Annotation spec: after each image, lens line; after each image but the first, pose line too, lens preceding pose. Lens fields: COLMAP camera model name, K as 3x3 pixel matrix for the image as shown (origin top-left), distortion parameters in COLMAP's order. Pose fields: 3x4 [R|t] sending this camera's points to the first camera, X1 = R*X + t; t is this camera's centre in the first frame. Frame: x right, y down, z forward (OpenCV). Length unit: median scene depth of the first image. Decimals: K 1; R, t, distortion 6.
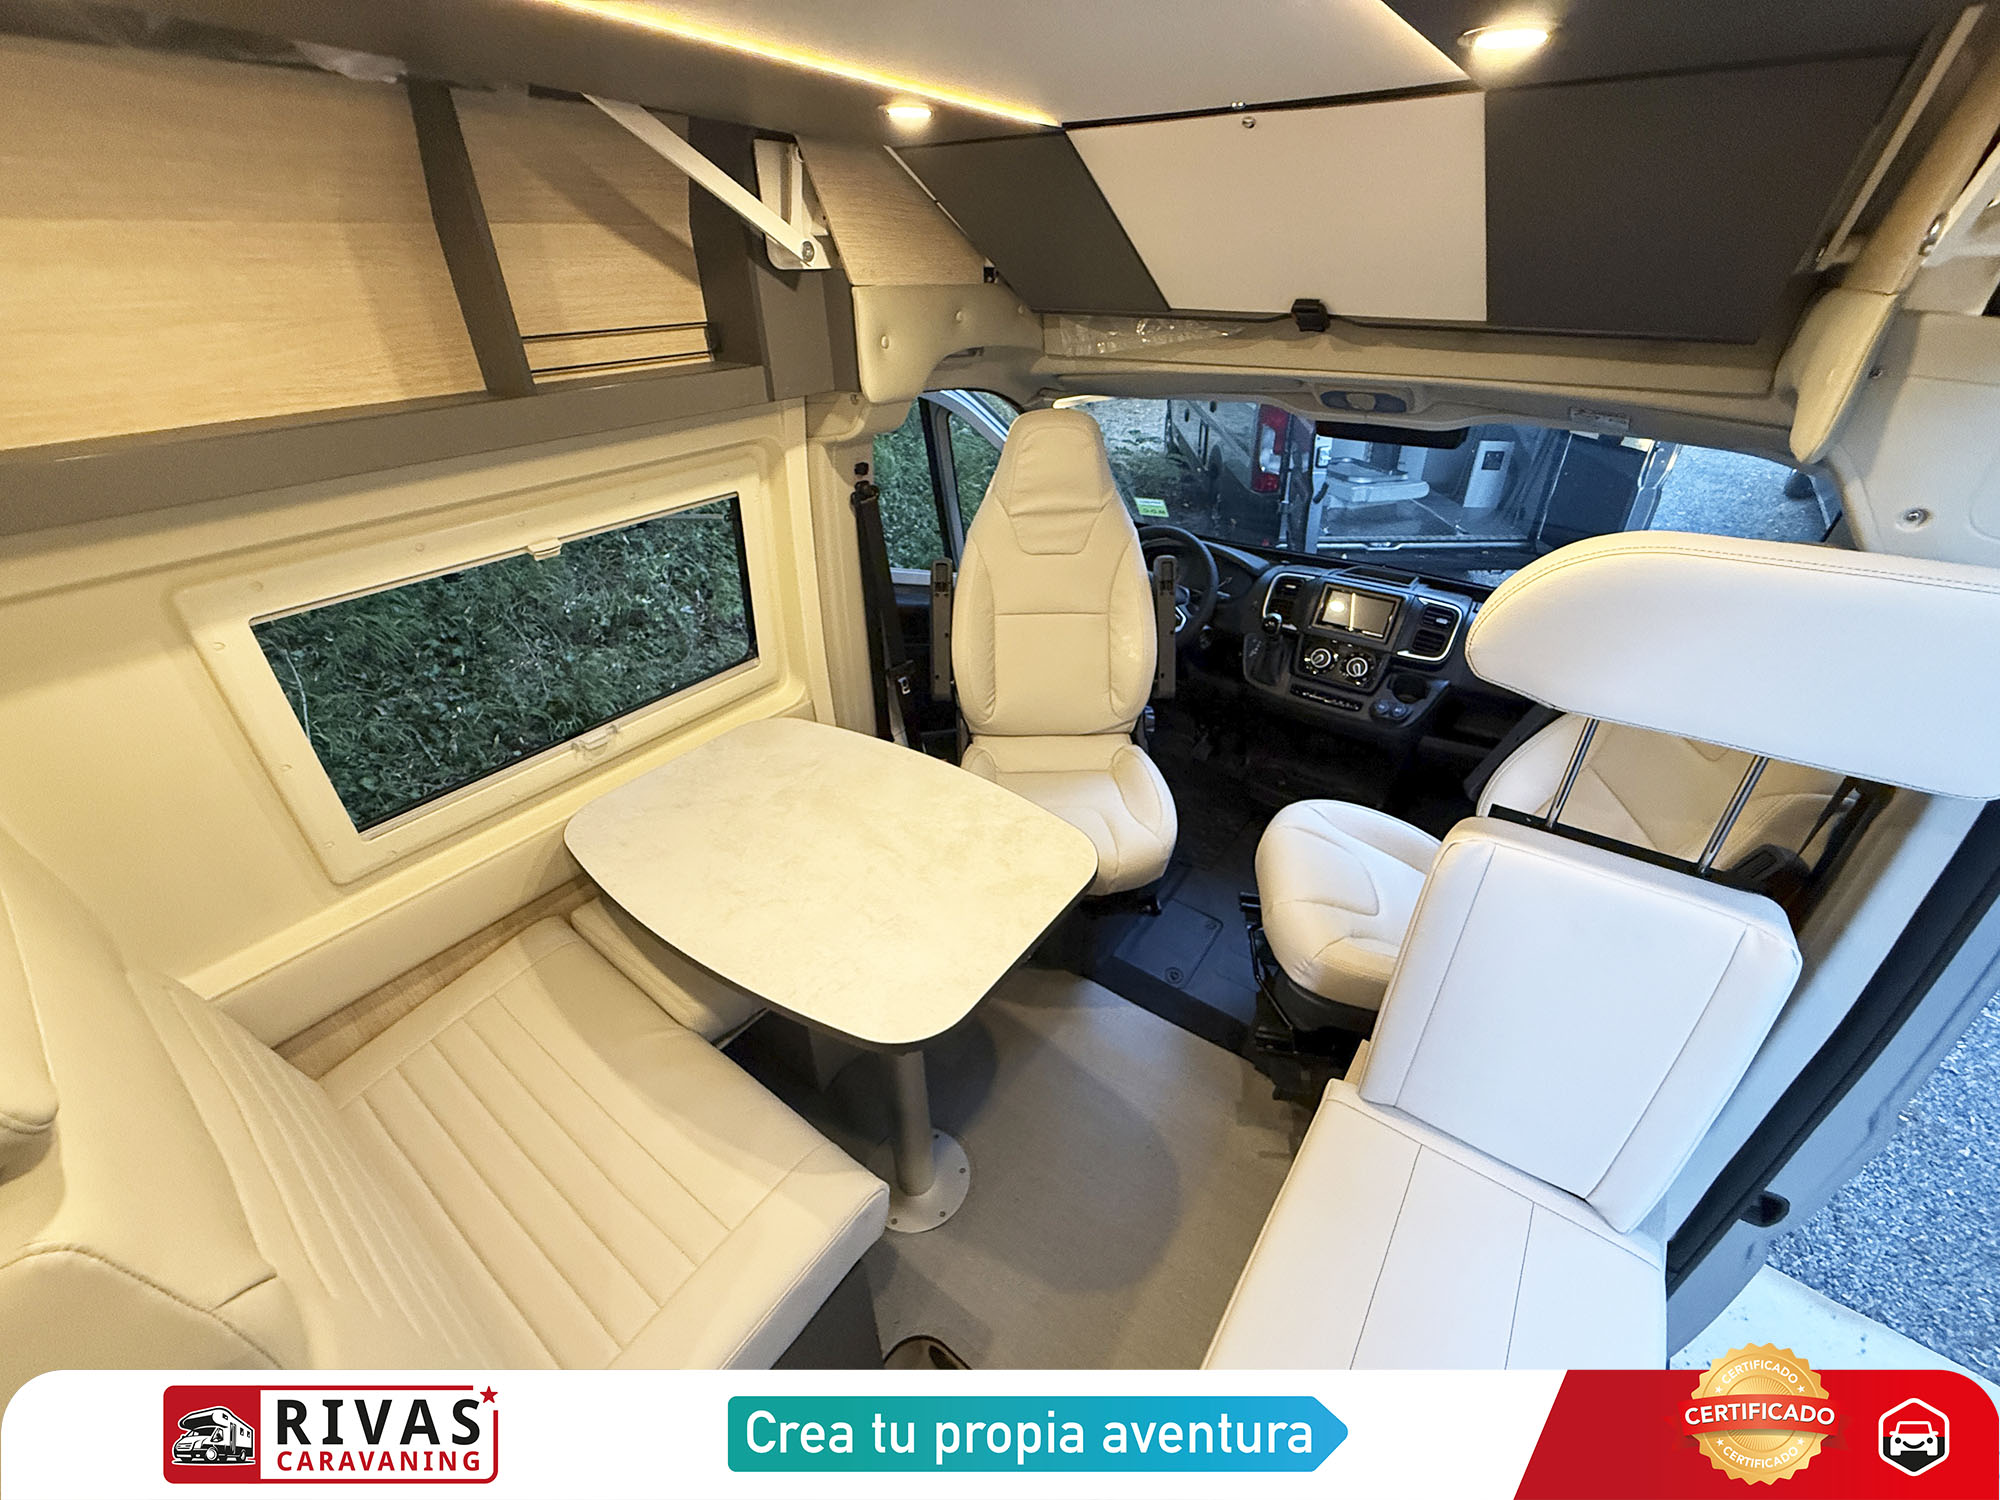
lens RADIAL K [[809.7, 0, 1000.0], [0, 809.7, 750.0], [0, 0, 1]] dist [0.000717, -0.000166]
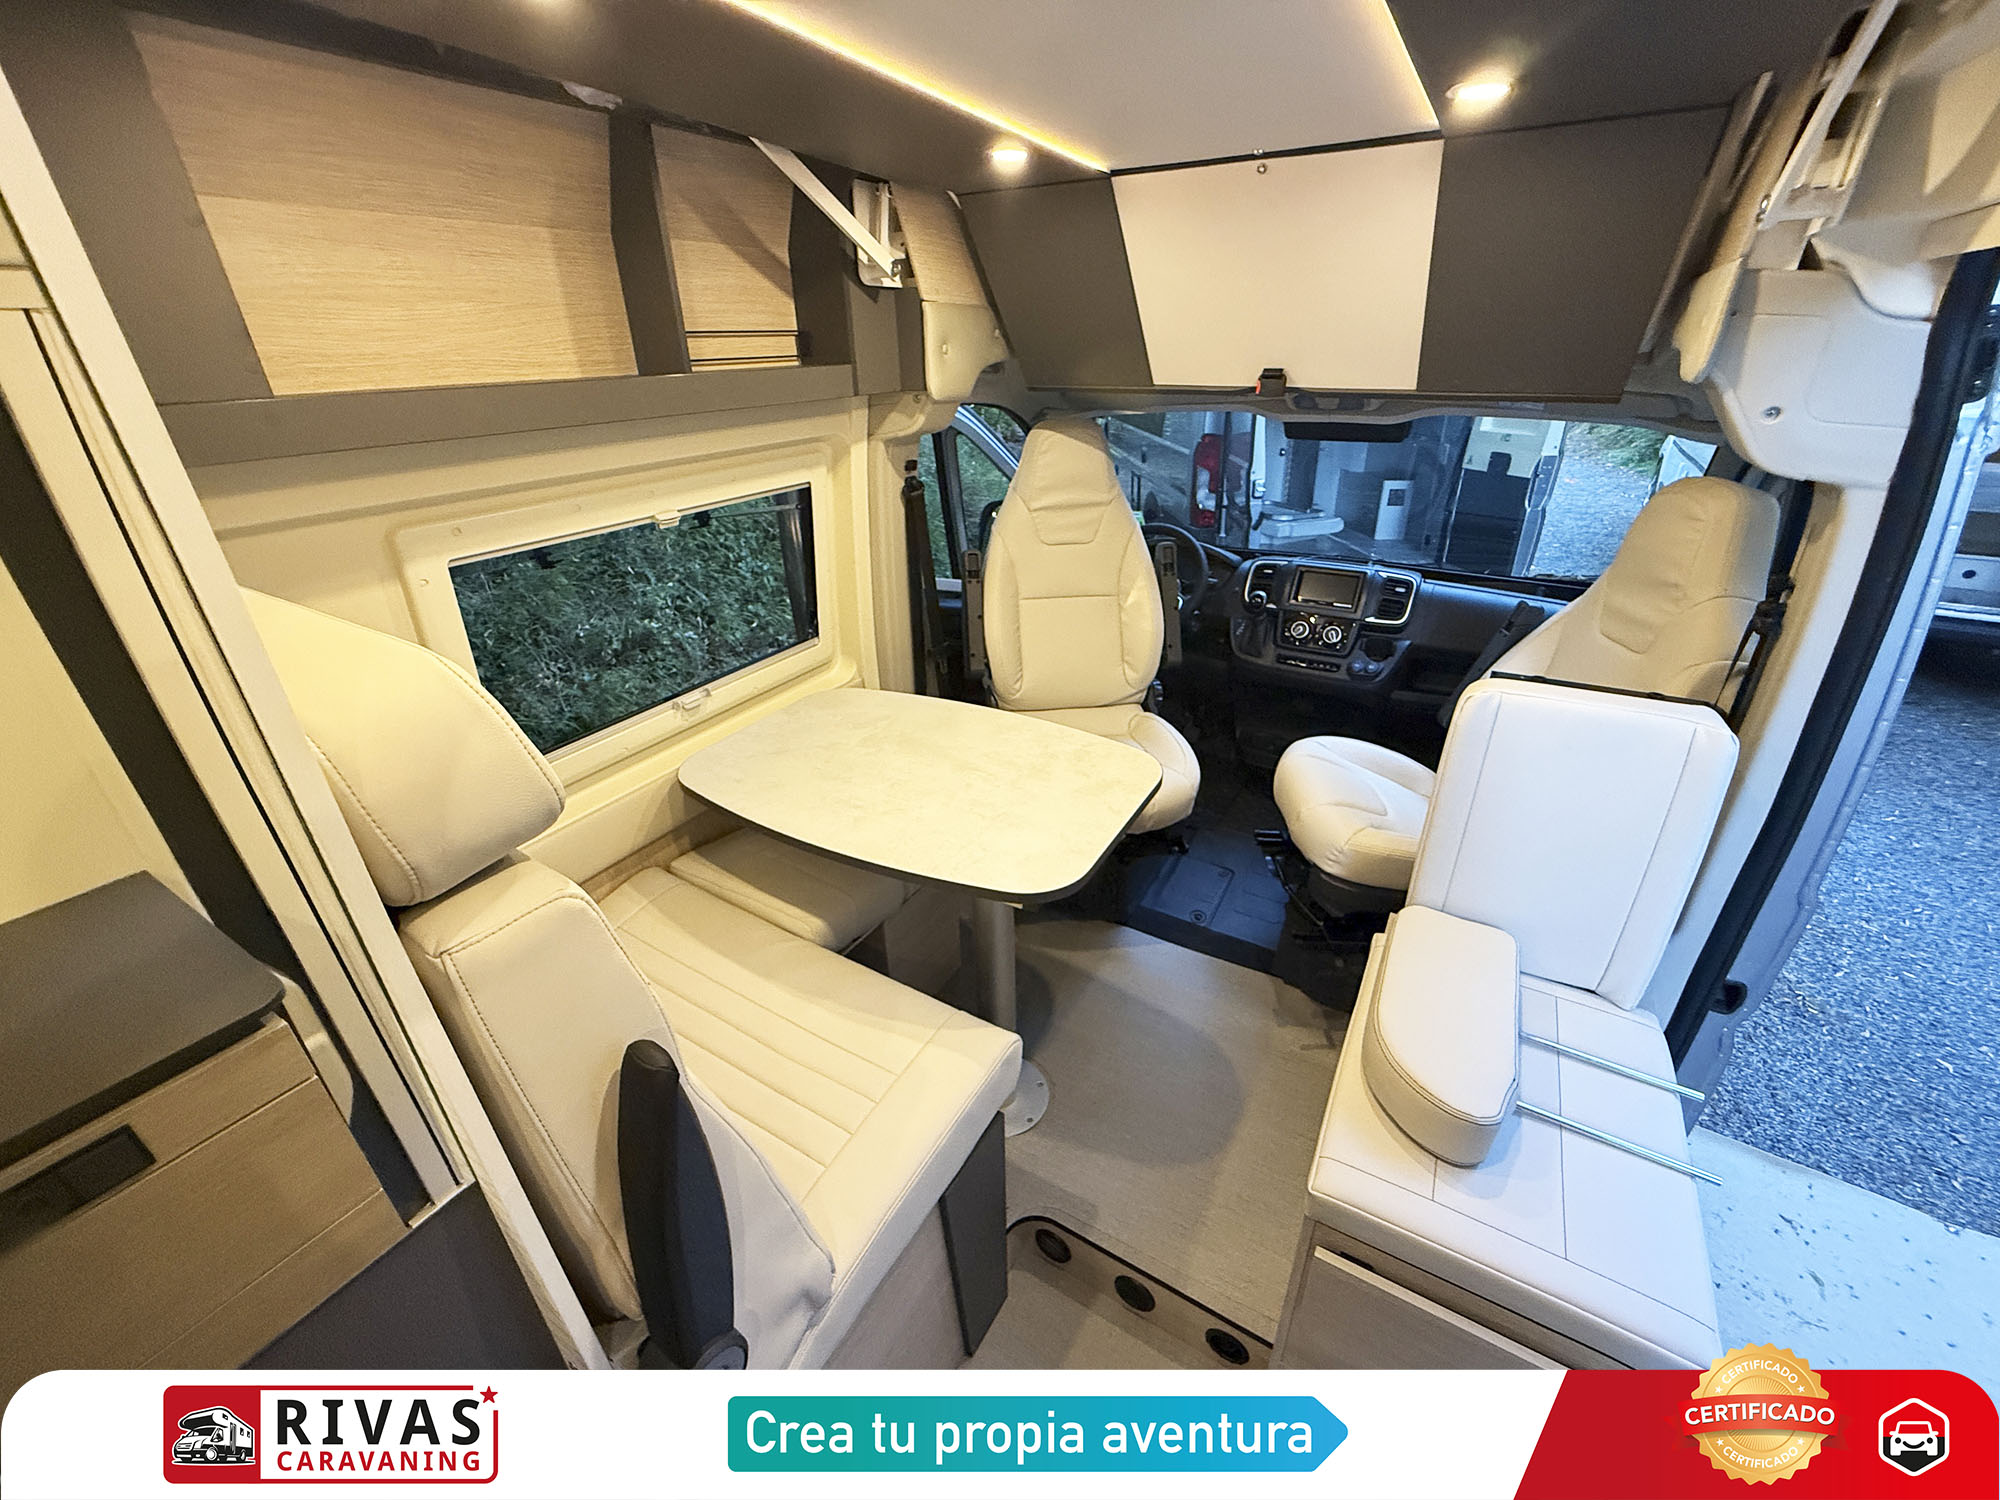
lens RADIAL K [[814.5, 0, 997.9], [0, 814.5, 752.0], [0, 0, 1]] dist [-0.001553, 0.001038]
pose [[0.994687, -0.050719, 0.089582, -0.181097], [0.057968, 0.995086, -0.080276, 0.161759], [-0.085070, 0.085042, 0.992739, -0.120414]]
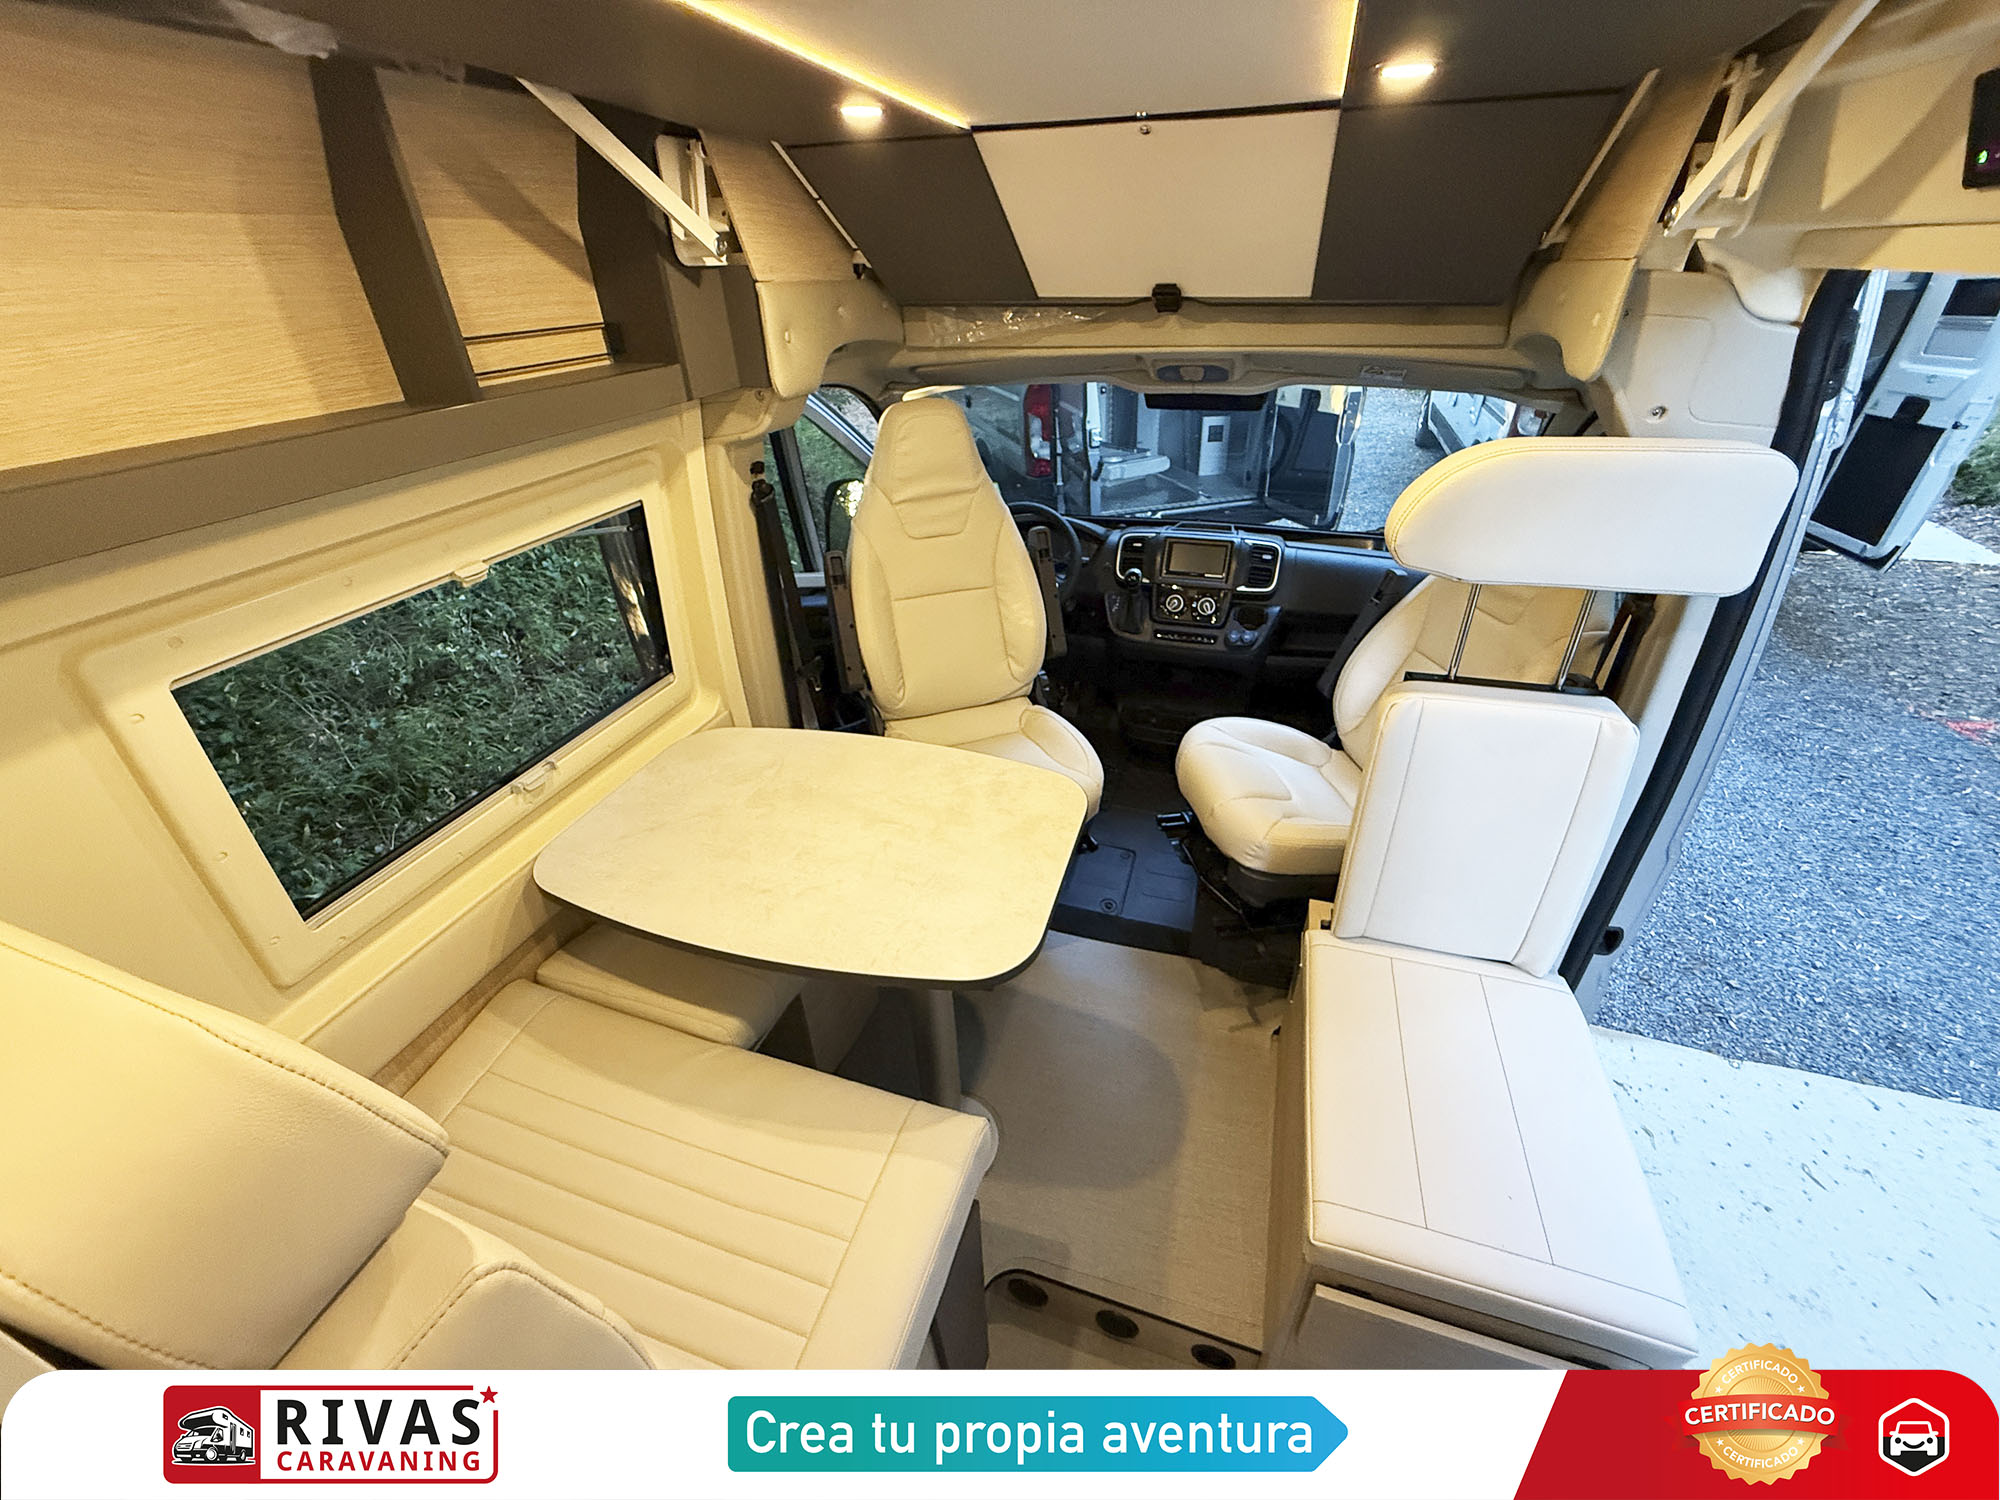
lens RADIAL K [[809.7, 0, 1000.0], [0, 809.7, 750.0], [0, 0, 1]] dist [0.000717, -0.000166]
pose [[0.946127, -0.178061, 0.270439, -0.230809], [0.180254, 0.983475, 0.016920, 0.032887], [-0.268983, 0.032739, 0.962588, -0.028767]]
